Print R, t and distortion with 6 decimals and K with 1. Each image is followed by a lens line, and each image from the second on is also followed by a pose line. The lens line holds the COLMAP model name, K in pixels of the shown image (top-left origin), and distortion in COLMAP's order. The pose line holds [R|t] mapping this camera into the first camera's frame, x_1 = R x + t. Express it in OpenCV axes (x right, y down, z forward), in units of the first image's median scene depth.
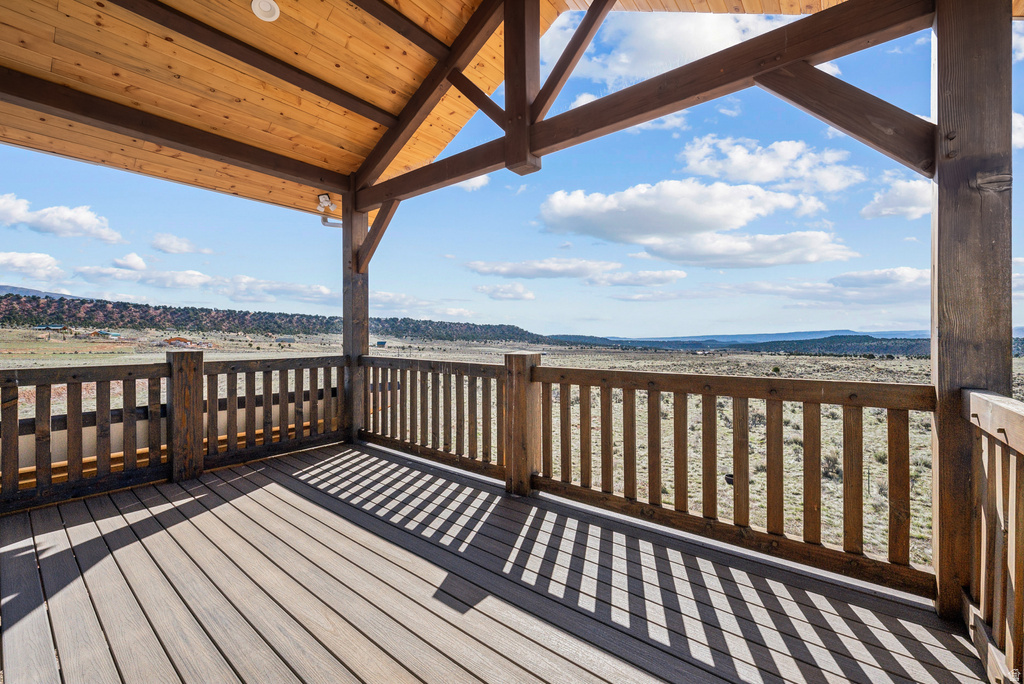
lens RADIAL K [[418.3, 0, 513.3], [0, 418.3, 343.9], [0, 0, 1]] dist [-0.001800, -0.000156]
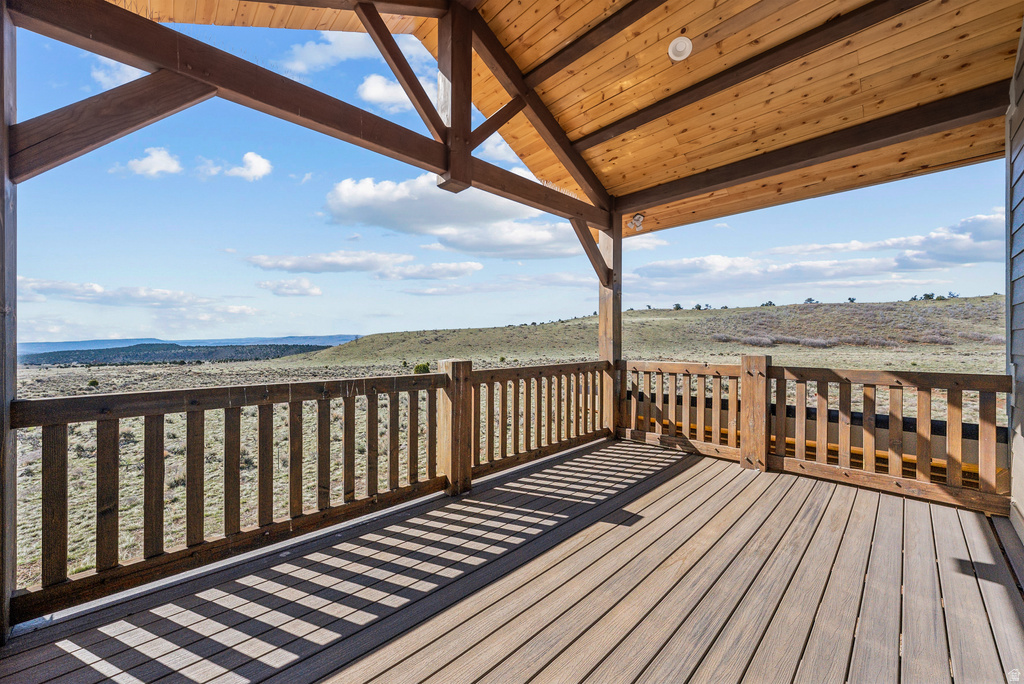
lens RADIAL K [[395.2, 0, 497.4], [0, 395.2, 347.4], [0, 0, 1]] dist [0.001125, -0.000040]
pose [[0.132179, -0.009870, 0.991177, -0.835937], [0.022766, 0.999717, 0.006919, -0.013123], [-0.990964, 0.021650, 0.132367, 0.662880]]
